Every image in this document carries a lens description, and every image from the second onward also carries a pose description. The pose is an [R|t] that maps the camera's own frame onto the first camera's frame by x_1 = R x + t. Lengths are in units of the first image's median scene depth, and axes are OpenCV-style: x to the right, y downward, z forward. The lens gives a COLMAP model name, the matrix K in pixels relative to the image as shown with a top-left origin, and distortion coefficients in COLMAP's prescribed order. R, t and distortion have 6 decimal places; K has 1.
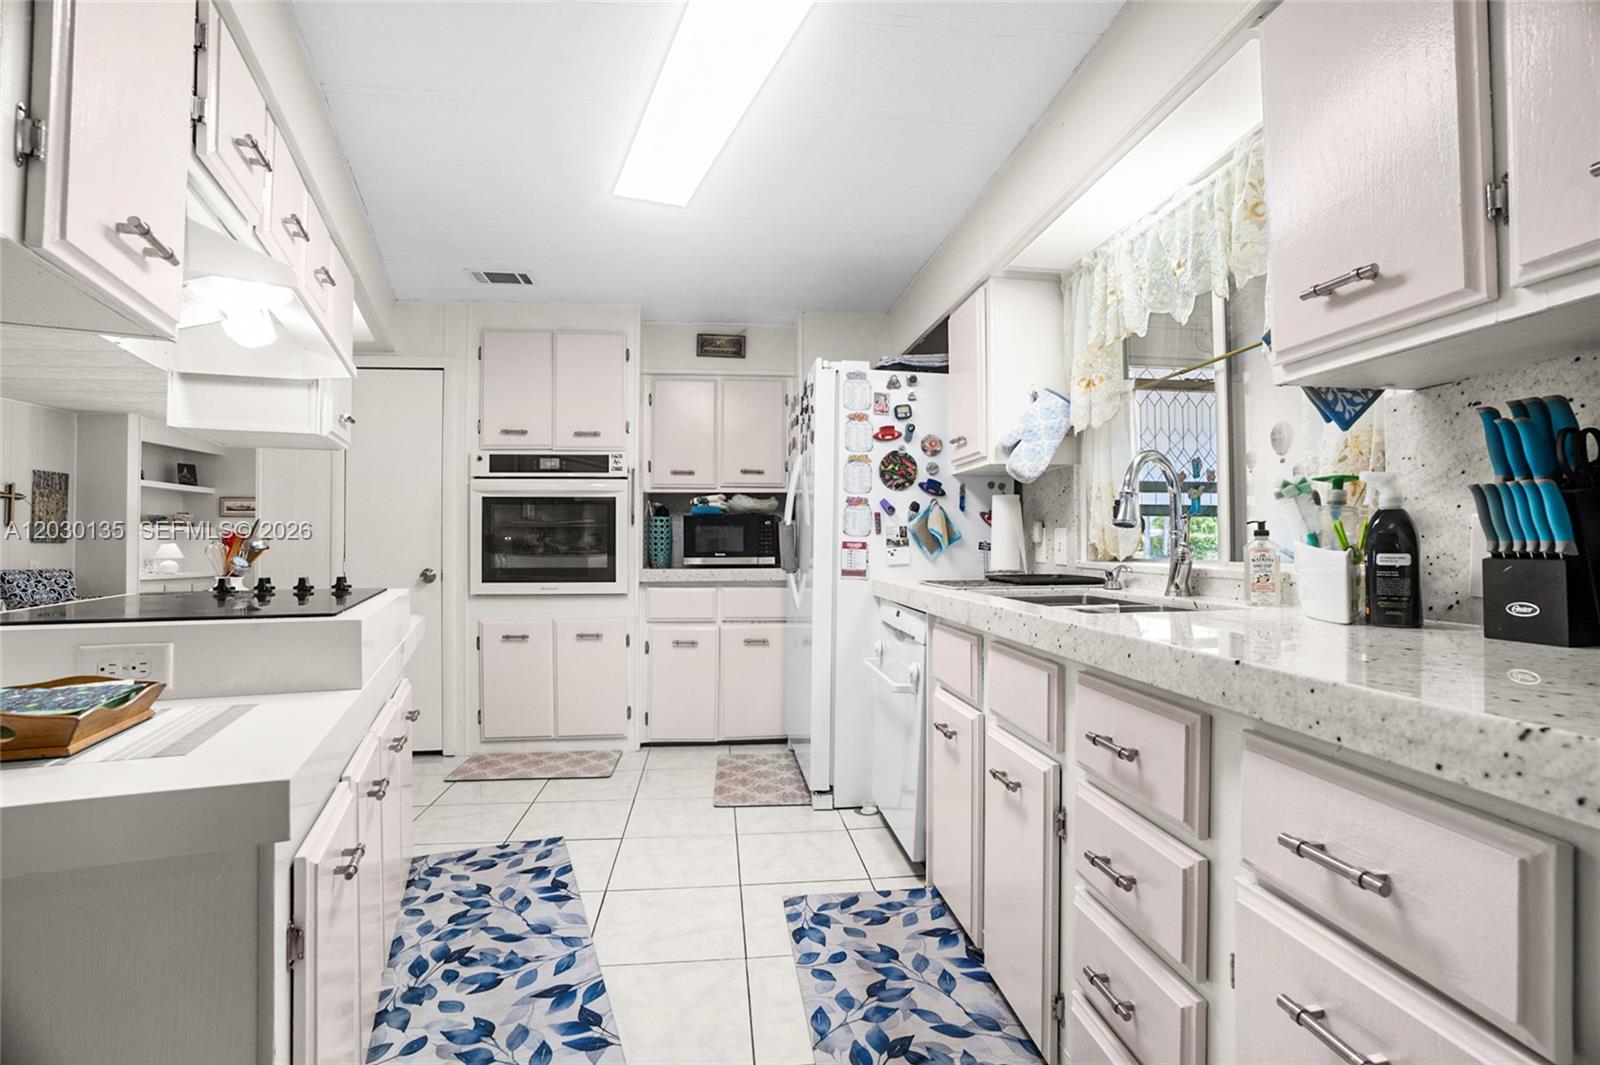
lens RADIAL K [[735.1, 0, 809.6], [0, 735.1, 531.0], [0, 0, 1]] dist [-0.075067, 0.026709]
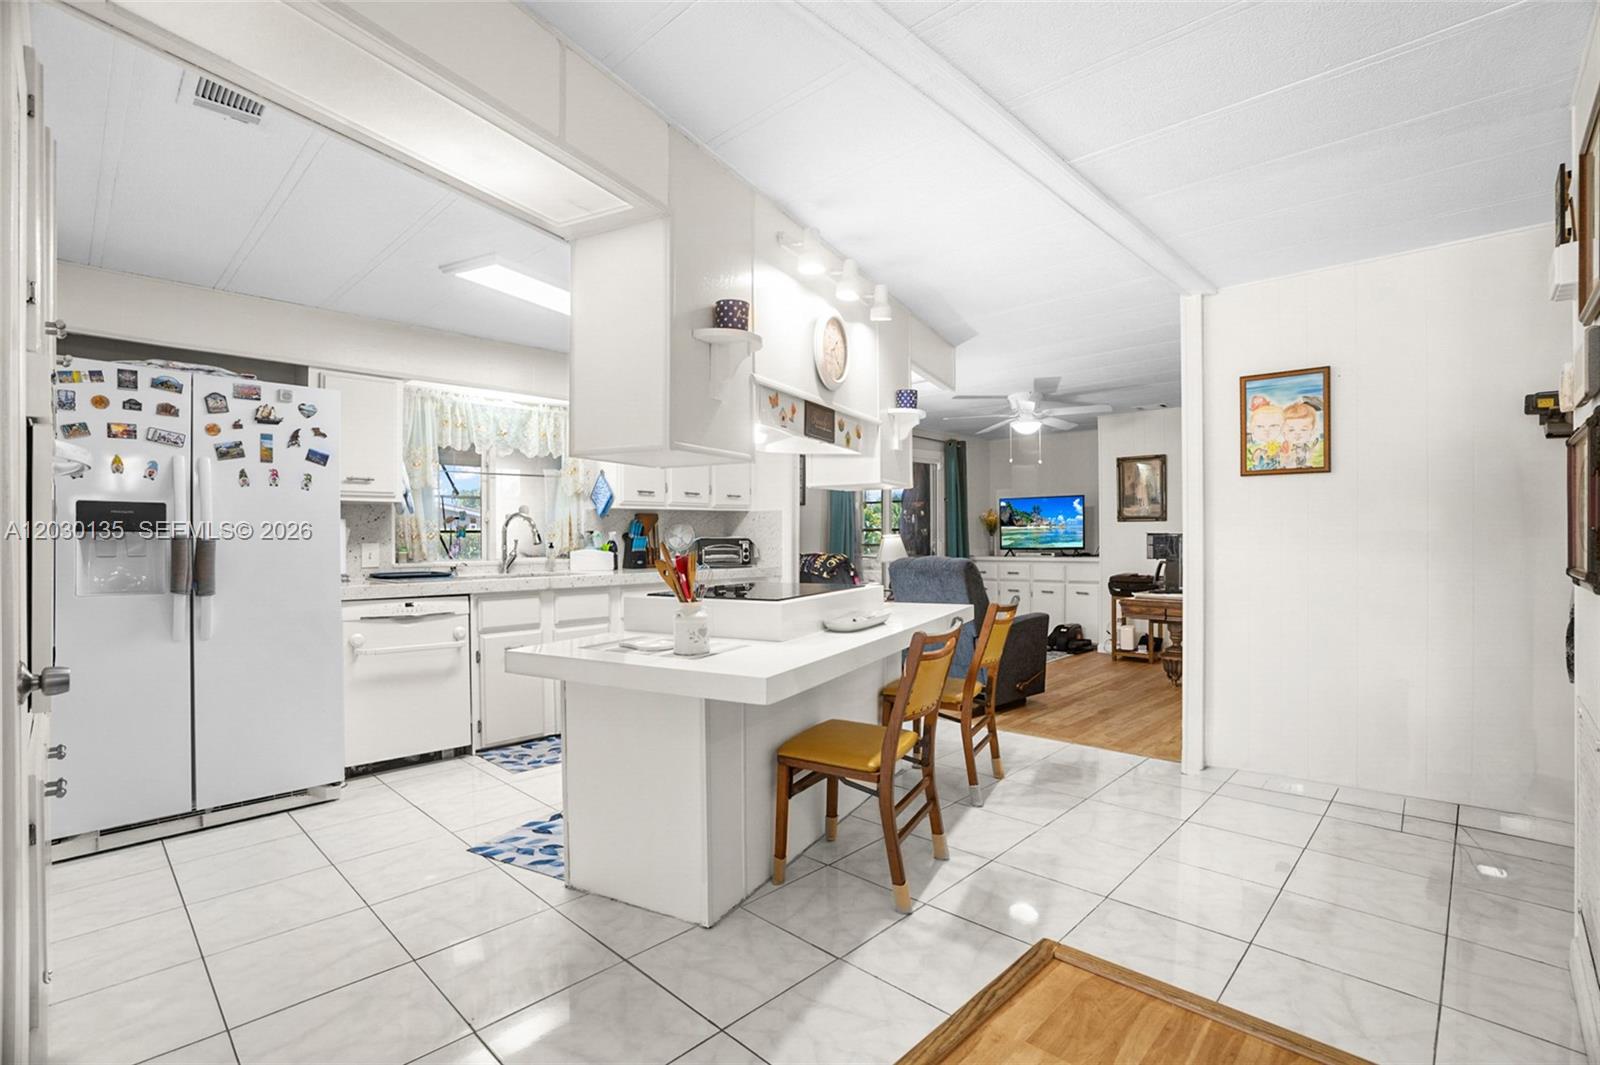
lens RADIAL K [[750.1, 0, 800.2], [0, 750.1, 532.9], [0, 0, 1]] dist [-0.076822, 0.029097]
pose [[-0.624547, 0.004984, 0.780971, -1.280374], [-0.007555, 0.999894, -0.012423, -0.012424], [-0.780951, -0.013659, -0.624443, 1.137440]]
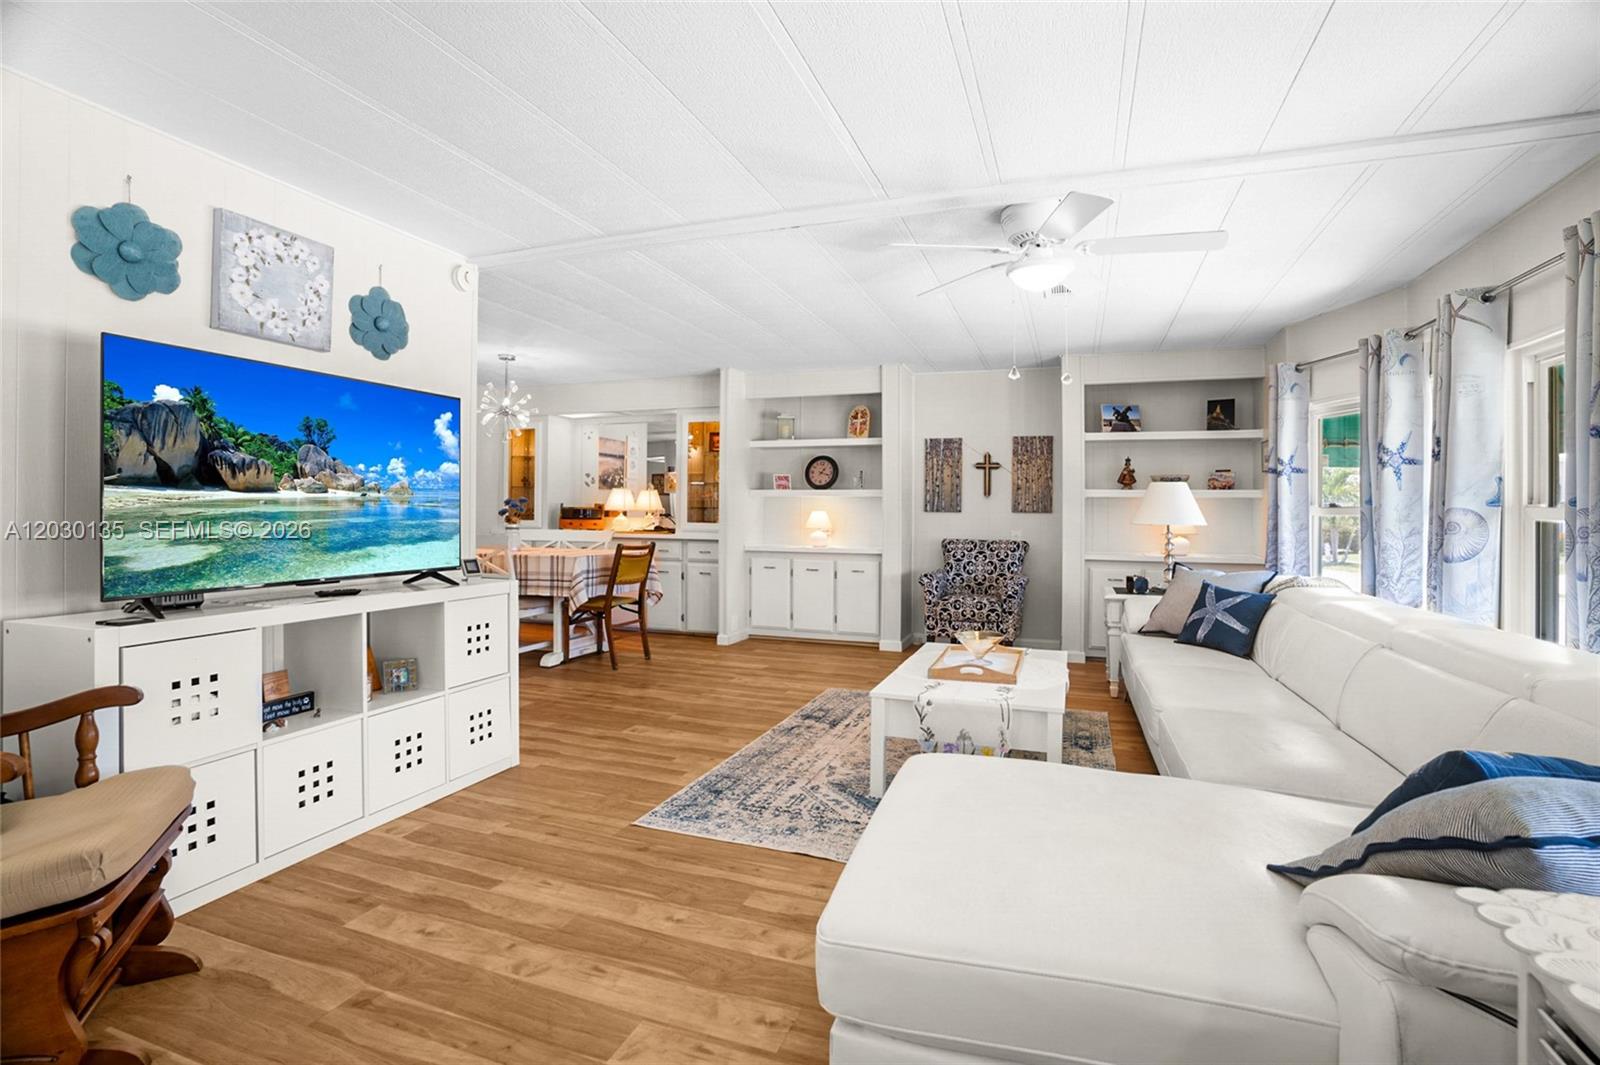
lens RADIAL K [[738.0, 0, 811.4], [0, 738.0, 524.4], [0, 0, 1]] dist [-0.067960, 0.026275]
pose [[-0.456925, 0.018291, -0.889317, -0.168018], [0.014072, 0.999812, 0.013334, 0.032266], [0.889394, -0.006422, -0.457096, 2.470178]]
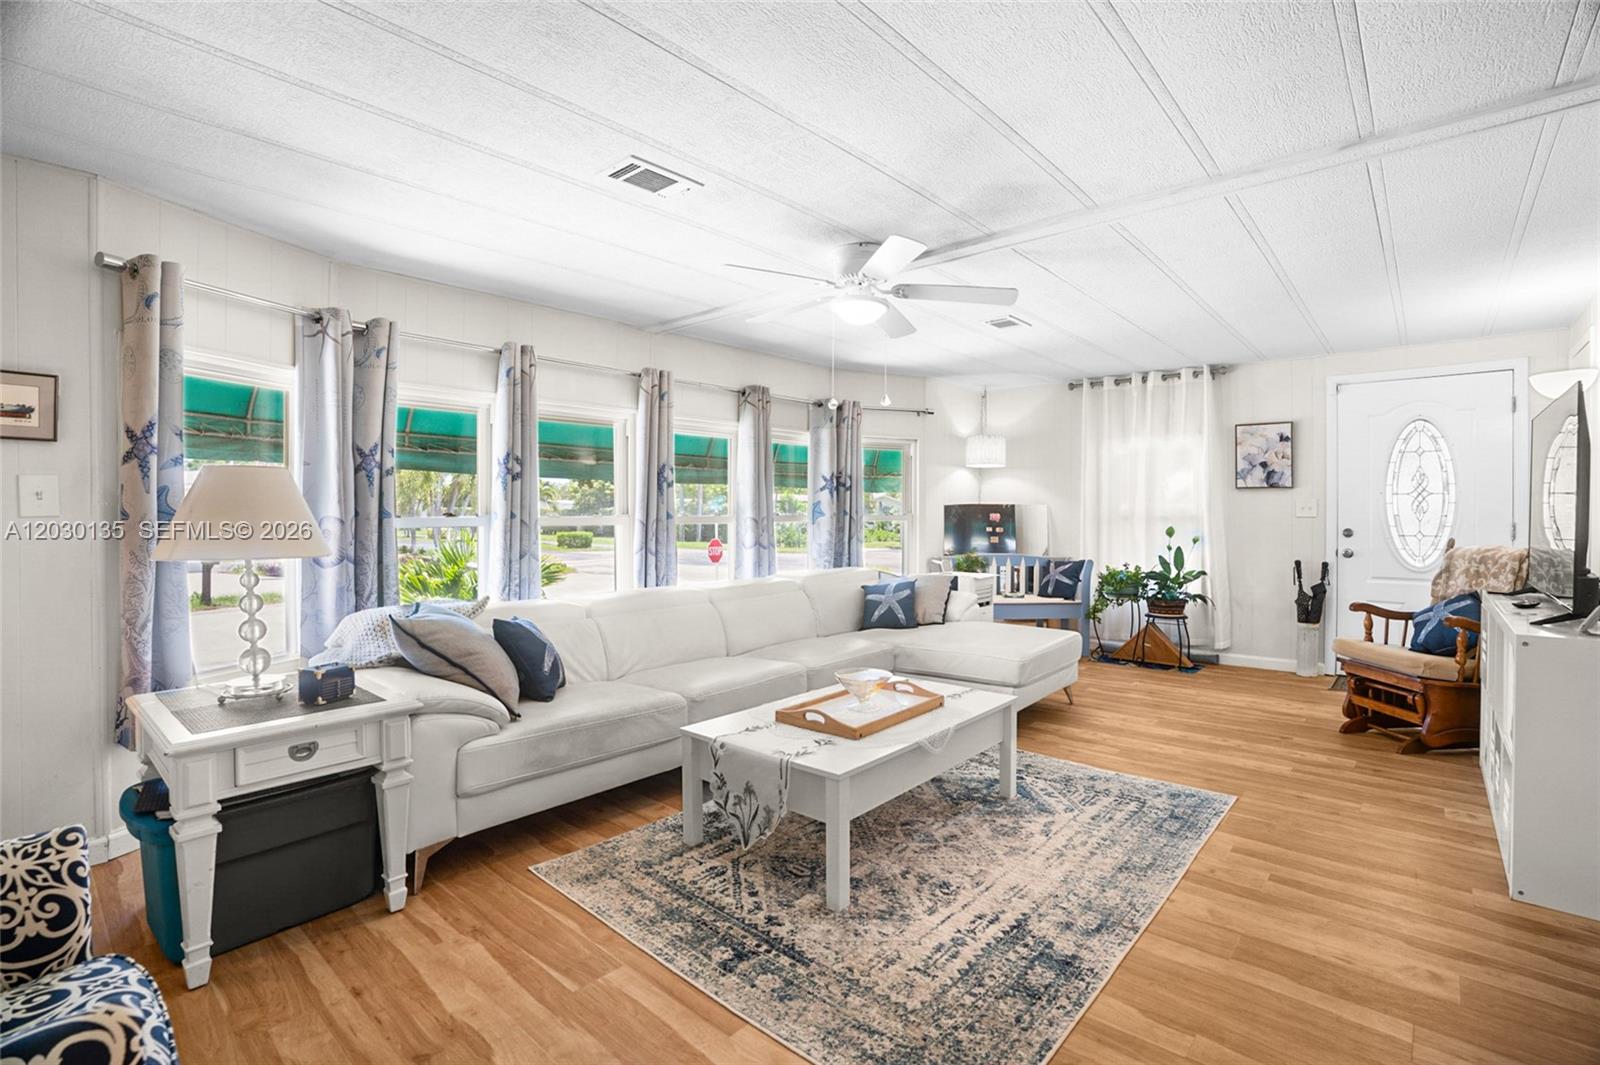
lens RADIAL K [[750.1, 0, 800.2], [0, 750.1, 532.9], [0, 0, 1]] dist [-0.076822, 0.029097]
pose [[0.754678, -0.011183, 0.656000, -1.949298], [-0.016265, 0.999229, 0.035745, 0.006275], [-0.655894, -0.037646, 0.753914, 1.532243]]
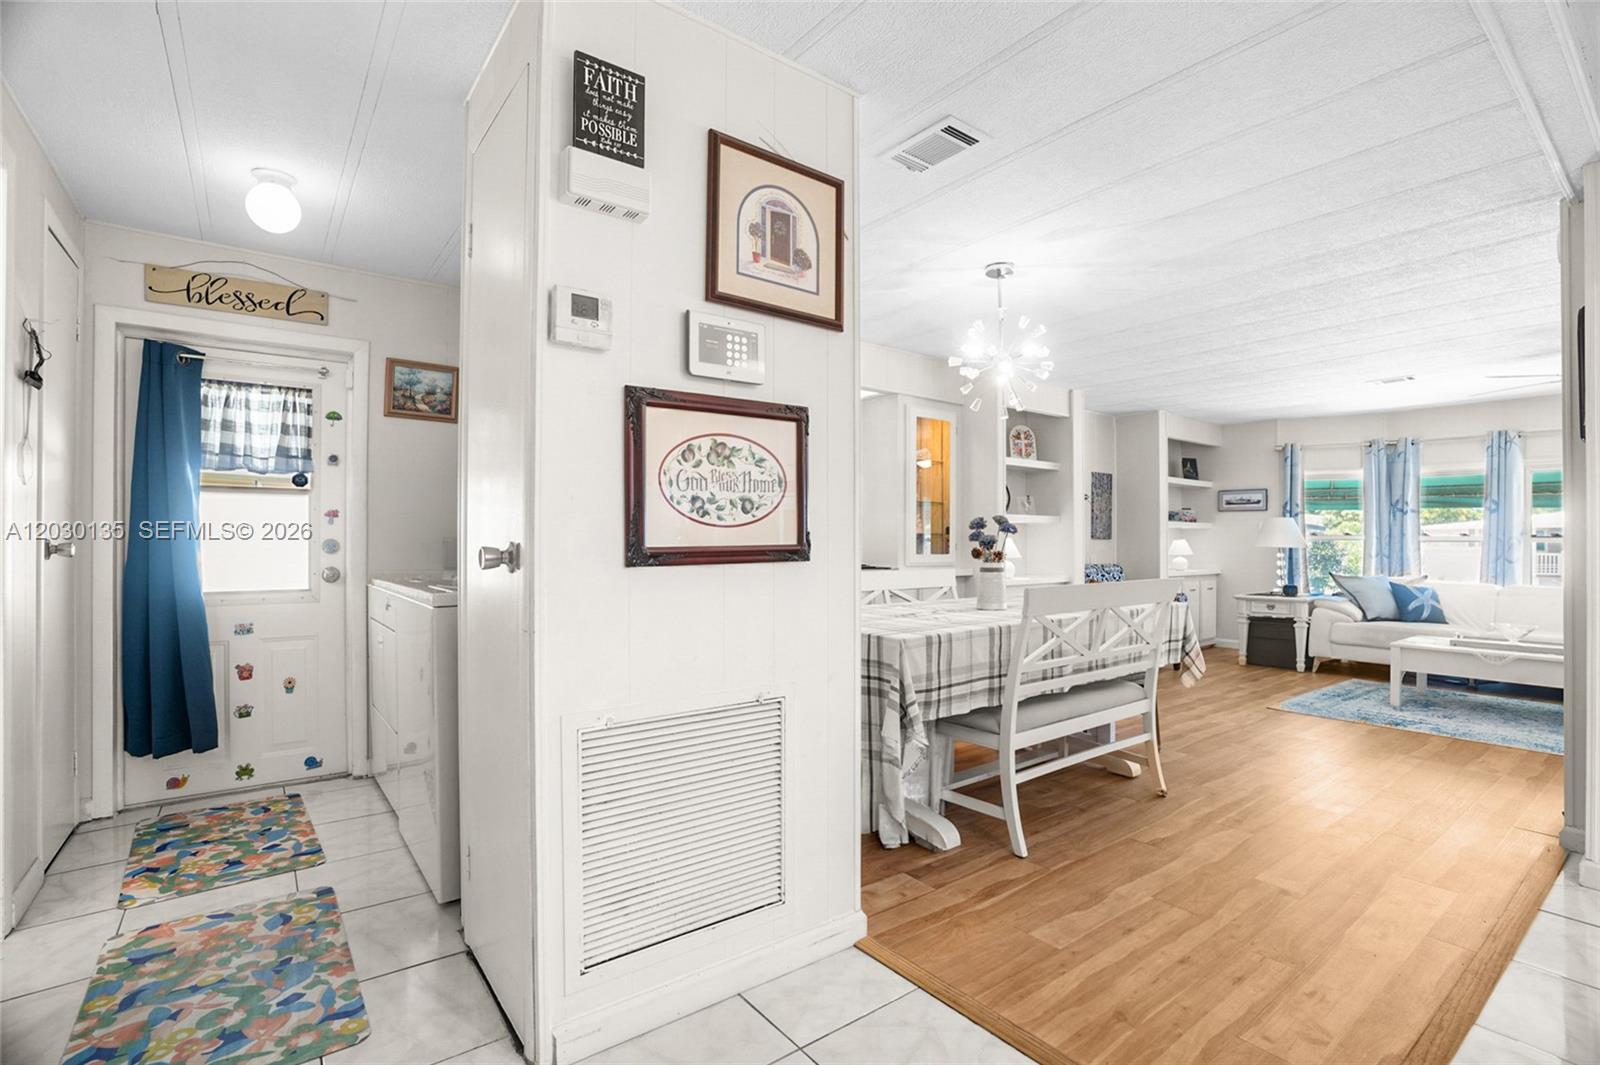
lens RADIAL K [[744.7, 0, 819.6], [0, 744.7, 535.0], [0, 0, 1]] dist [-0.063691, 0.028090]
pose [[0.509391, -0.000272, -0.860535, -0.691494], [0.012699, 0.999893, 0.007201, -0.006838], [0.860442, -0.014597, 0.509340, 0.096105]]
